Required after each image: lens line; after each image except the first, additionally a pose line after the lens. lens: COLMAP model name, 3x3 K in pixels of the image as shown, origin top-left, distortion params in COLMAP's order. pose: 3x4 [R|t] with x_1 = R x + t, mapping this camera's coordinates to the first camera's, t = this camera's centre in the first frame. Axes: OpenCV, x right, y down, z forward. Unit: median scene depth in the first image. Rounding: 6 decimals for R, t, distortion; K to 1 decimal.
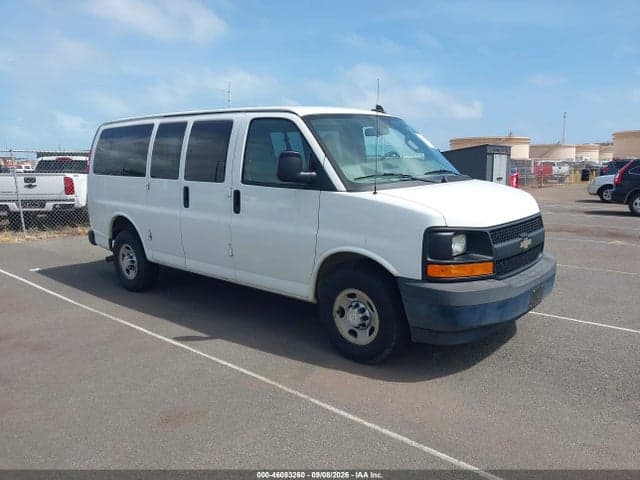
lens RADIAL K [[521.5, 0, 314.6], [0, 521.5, 242.5], [0, 0, 1]] dist [0.027327, -0.040530]
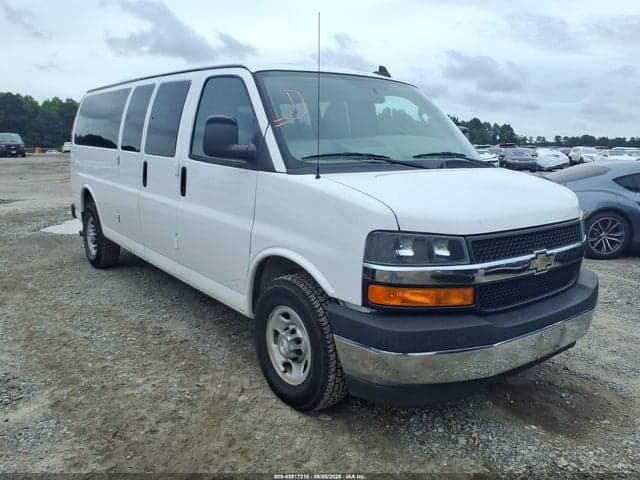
lens RADIAL K [[521.5, 0, 328.5], [0, 521.5, 239.5], [0, 0, 1]] dist [0.027327, -0.040530]
pose [[0.985464, 0.066208, -0.156450, 0.224111], [-0.063178, 0.997707, 0.024270, -0.025684], [0.157698, -0.014034, 0.987388, 0.270544]]
